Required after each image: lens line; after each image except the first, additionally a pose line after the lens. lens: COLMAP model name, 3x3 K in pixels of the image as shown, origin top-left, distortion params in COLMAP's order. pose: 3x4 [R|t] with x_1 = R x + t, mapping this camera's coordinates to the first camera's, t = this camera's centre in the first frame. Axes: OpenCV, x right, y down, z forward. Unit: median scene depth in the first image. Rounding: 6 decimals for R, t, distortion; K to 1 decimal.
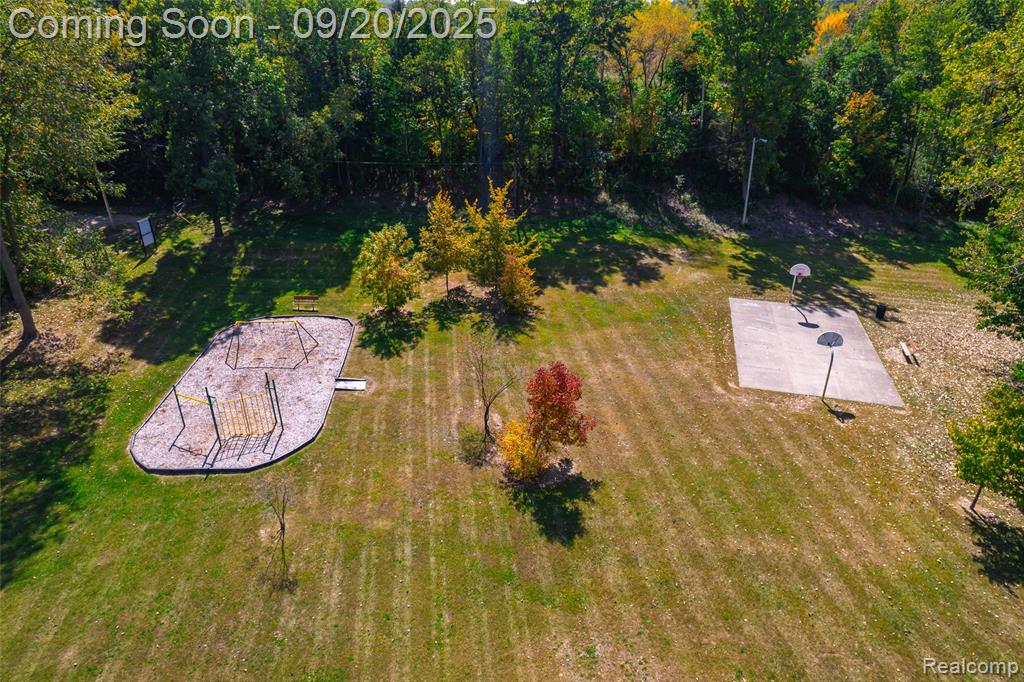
lens RADIAL K [[657.1, 0, 511.6], [0, 657.1, 346.5], [0, 0, 1]] dist [-0.076644, 0.067830]
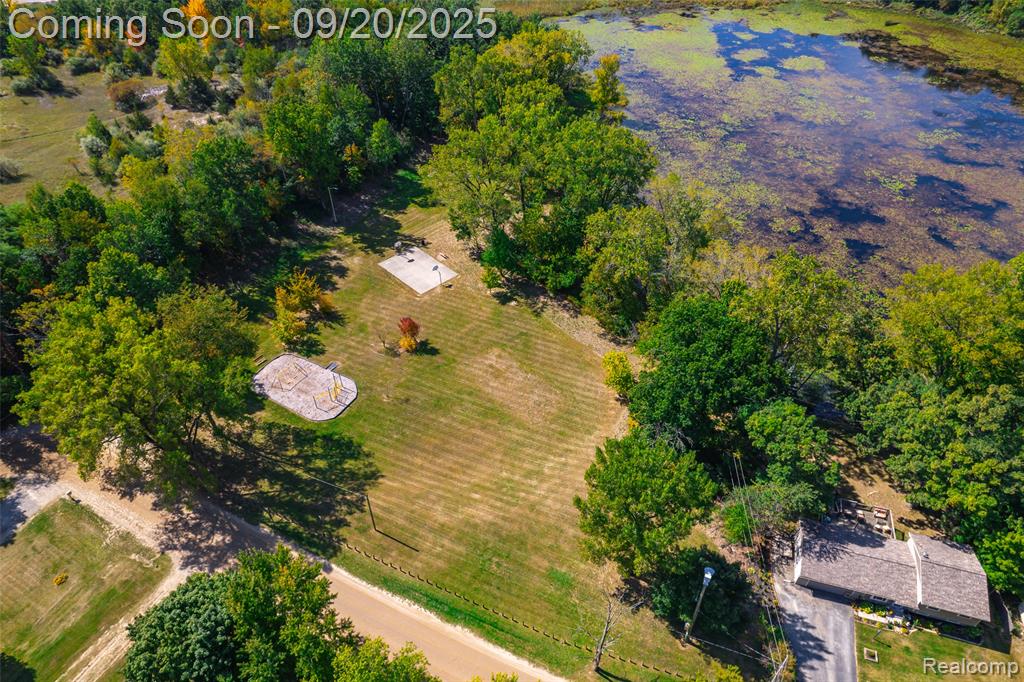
lens RADIAL K [[657.1, 0, 511.6], [0, 657.1, 346.5], [0, 0, 1]] dist [-0.076644, 0.067830]
pose [[0.536049, -0.565328, 0.626942, -1.293755], [0.393334, 0.824377, 0.407051, -0.710892], [-0.746954, 0.028399, 0.664269, -1.191019]]
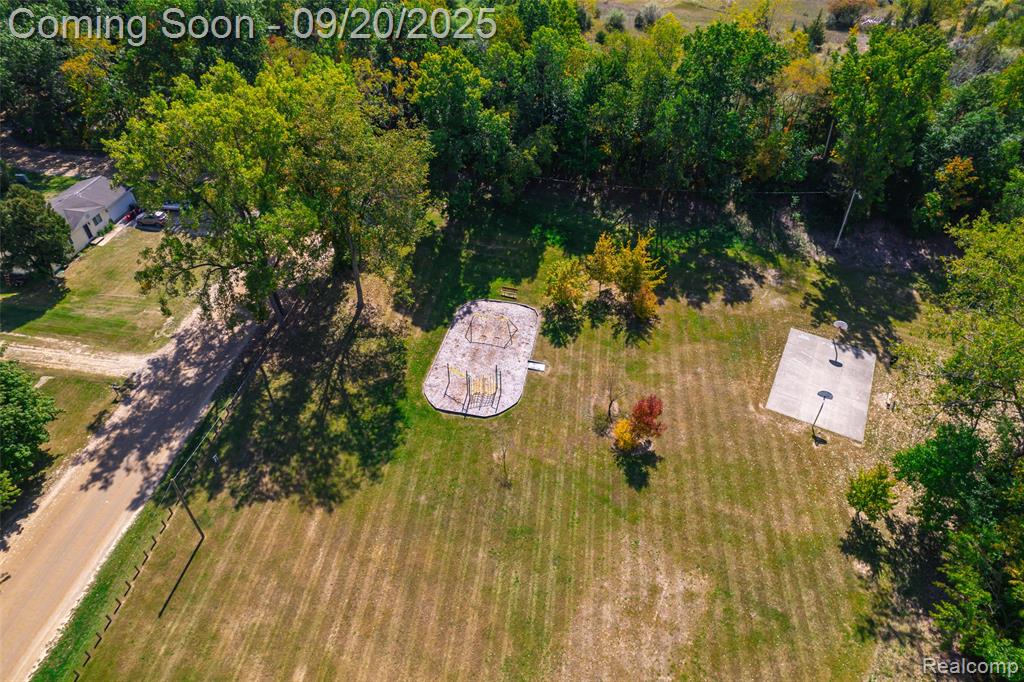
lens RADIAL K [[657.1, 0, 511.6], [0, 657.1, 346.5], [0, 0, 1]] dist [-0.076644, 0.067830]
pose [[0.970037, 0.167062, -0.176404, -0.008458], [-0.117307, 0.957887, 0.262090, -0.376139], [0.212760, -0.233543, 0.948784, -0.565167]]
